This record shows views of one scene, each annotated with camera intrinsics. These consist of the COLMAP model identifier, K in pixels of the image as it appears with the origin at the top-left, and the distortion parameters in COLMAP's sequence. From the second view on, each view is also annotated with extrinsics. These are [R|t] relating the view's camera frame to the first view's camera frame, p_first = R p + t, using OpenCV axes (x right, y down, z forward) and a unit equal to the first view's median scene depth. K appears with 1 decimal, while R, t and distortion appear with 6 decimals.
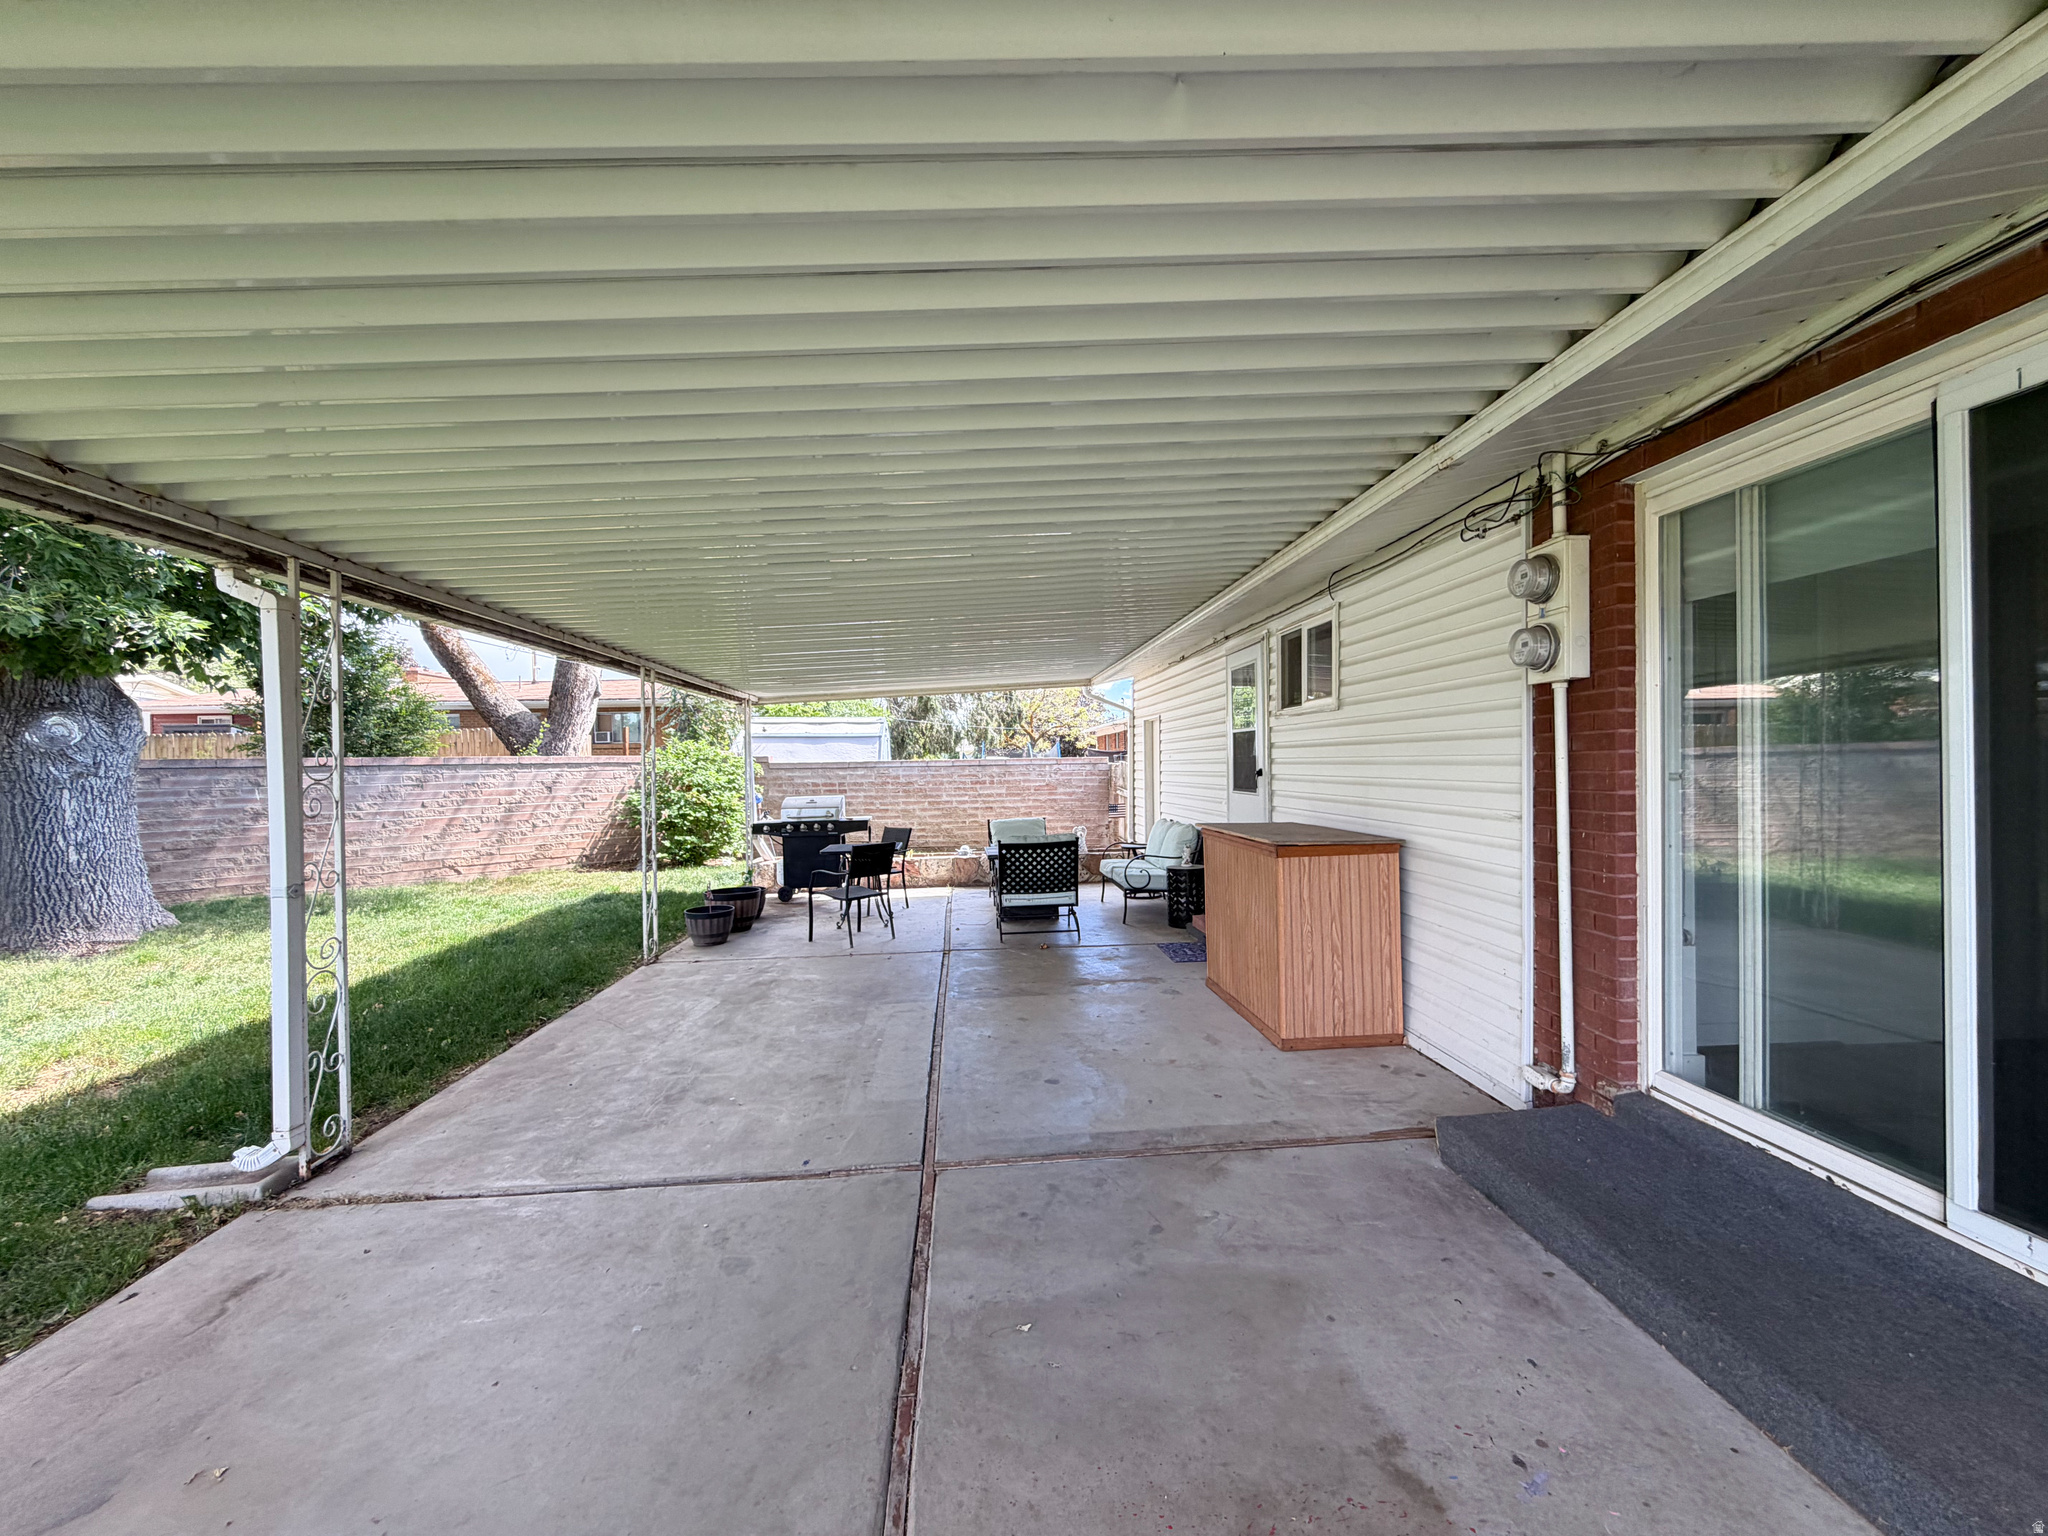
lens RADIAL K [[814.3, 0, 1016.4], [0, 814.3, 768.1], [0, 0, 1]] dist [0.002572, 0.000245]
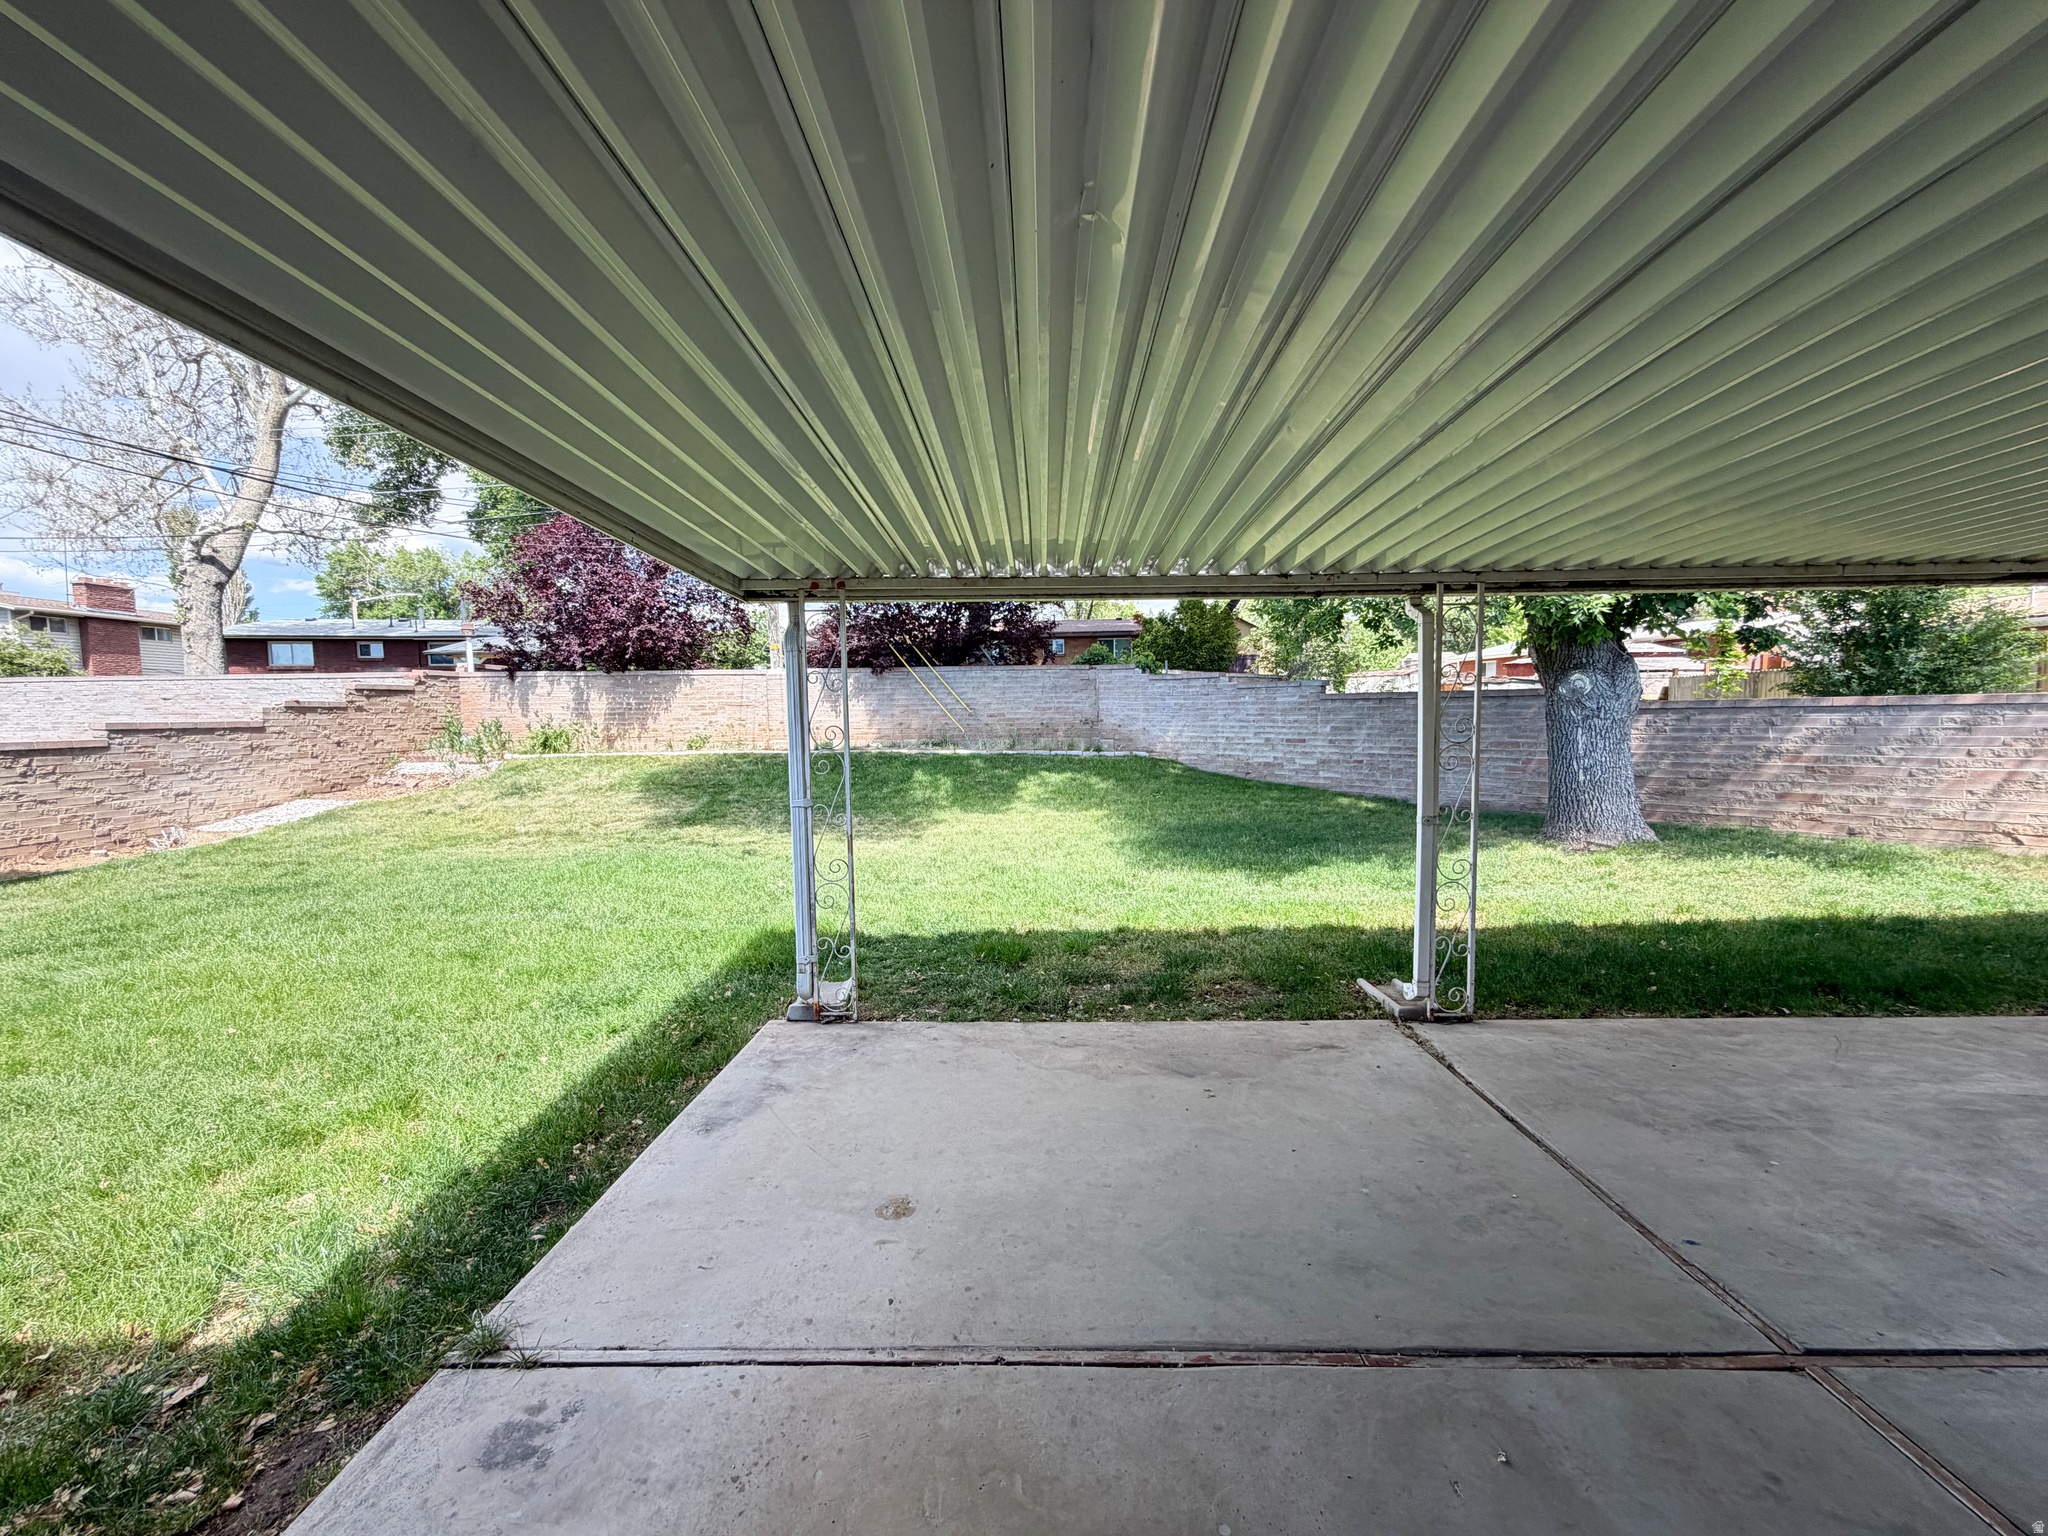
lens RADIAL K [[814.3, 0, 1026.1], [0, 814.3, 772.2], [0, 0, 1]] dist [0.002572, 0.000245]
pose [[-0.073760, 0.089749, -0.993229, 0.256114], [0.010403, 0.995957, 0.089223, -0.029885], [0.997222, -0.003752, -0.074396, 0.181043]]
